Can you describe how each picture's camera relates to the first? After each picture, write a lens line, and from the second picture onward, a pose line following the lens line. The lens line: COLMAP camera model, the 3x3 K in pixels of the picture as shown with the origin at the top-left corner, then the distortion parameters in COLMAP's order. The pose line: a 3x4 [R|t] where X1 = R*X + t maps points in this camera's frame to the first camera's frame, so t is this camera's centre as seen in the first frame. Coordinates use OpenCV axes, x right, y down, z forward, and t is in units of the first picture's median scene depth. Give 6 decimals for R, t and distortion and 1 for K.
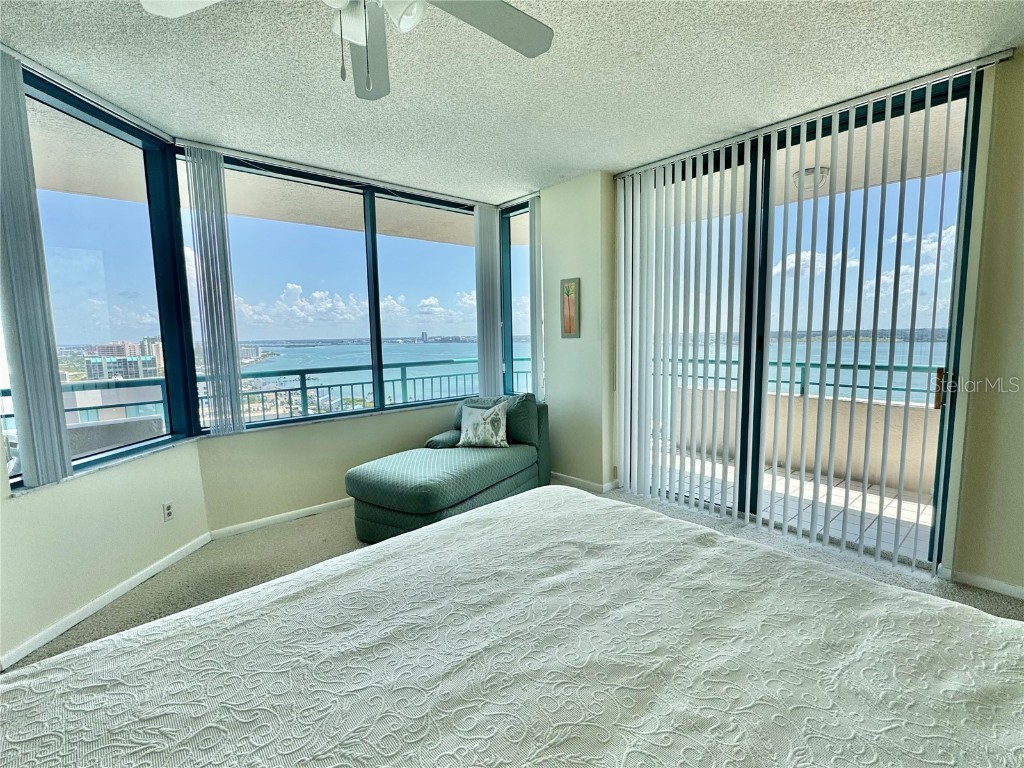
lens RADIAL K [[464.8, 0, 511.8], [0, 464.8, 385.4], [0, 0, 1]] dist [-0.000947, 0.001025]
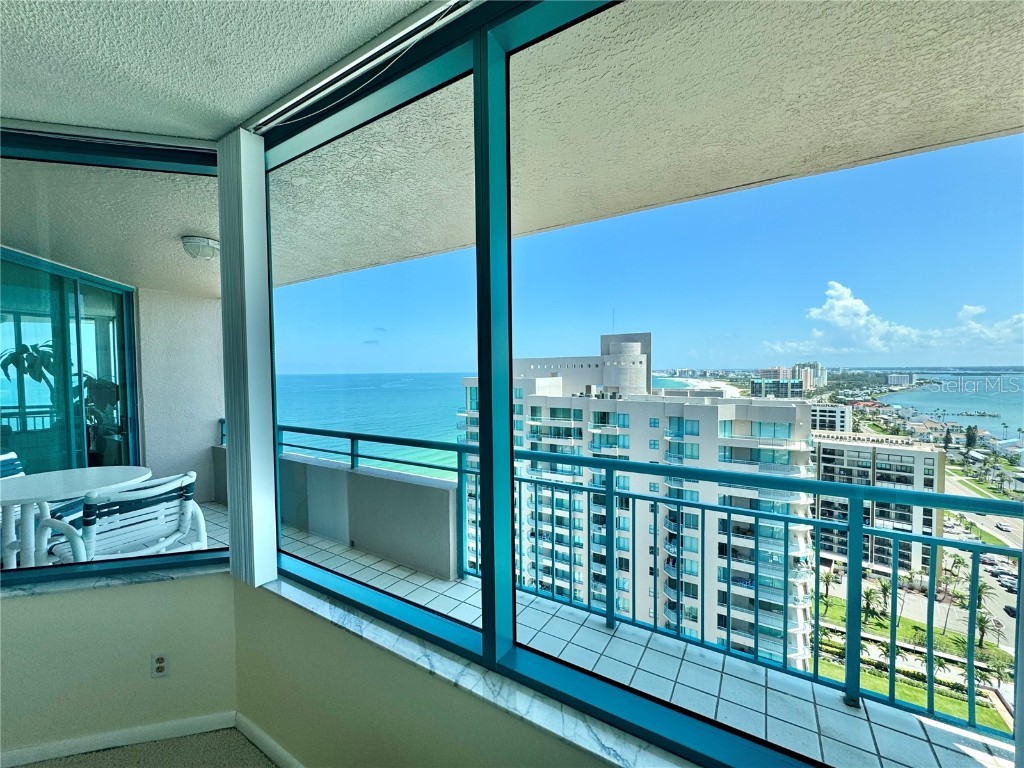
lens RADIAL K [[409.2, 0, 513.1], [0, 409.2, 385.5], [0, 0, 1]] dist [-0.001344, 0.000050]
pose [[0.292508, 0.052491, -0.954821, 0.004239], [-0.099348, 0.994757, 0.024251, -0.171604], [0.951088, 0.087766, 0.296189, 0.962353]]
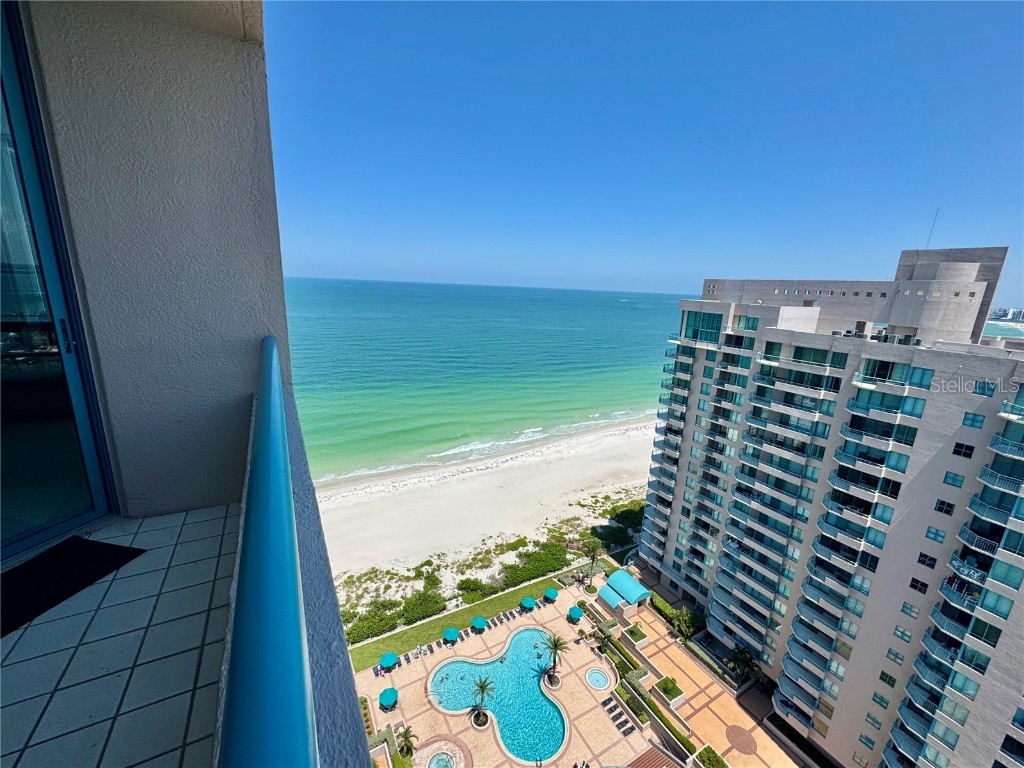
lens RADIAL K [[408.0, 0, 512.4], [0, 408.0, 385.1], [0, 0, 1]] dist [-0.002128, 0.000274]
pose [[-0.199671, 0.244741, -0.948806, -1.090675], [-0.147121, 0.949840, 0.275969, -0.085604], [0.968755, 0.194692, -0.153649, 0.934690]]
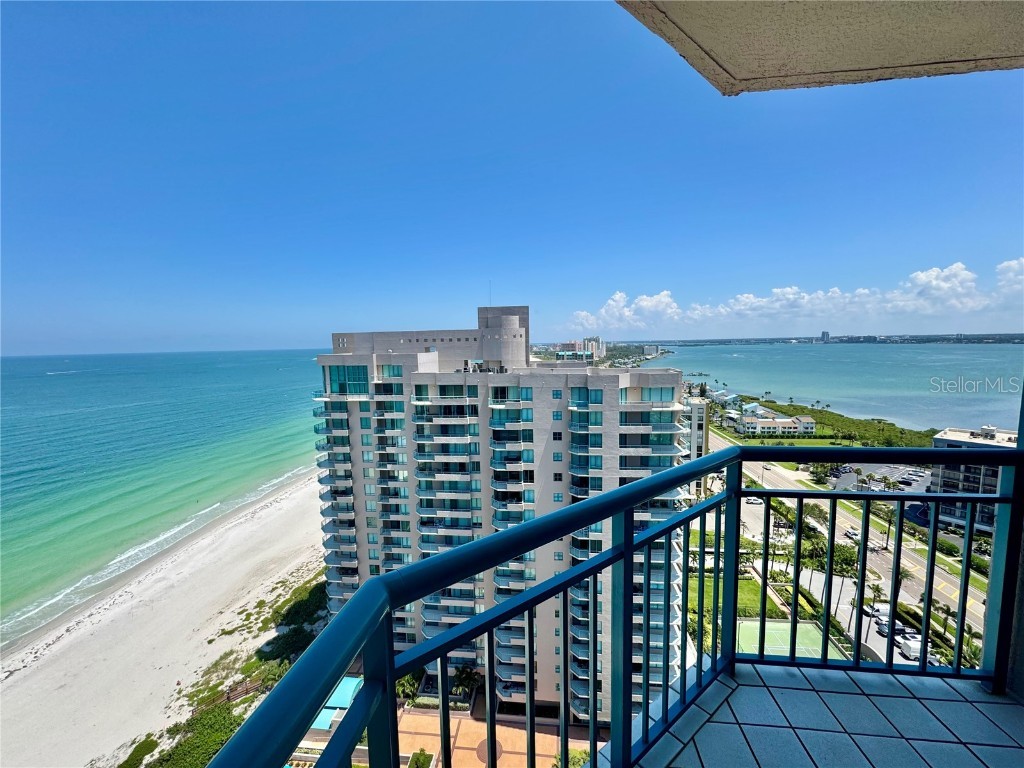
lens RADIAL K [[408.0, 0, 512.4], [0, 408.0, 385.1], [0, 0, 1]] dist [-0.002128, 0.000274]
pose [[0.672513, 0.081854, -0.735544, -2.449281], [-0.072745, 0.996363, 0.044367, 0.113061], [0.736501, 0.023669, 0.676022, -0.941627]]
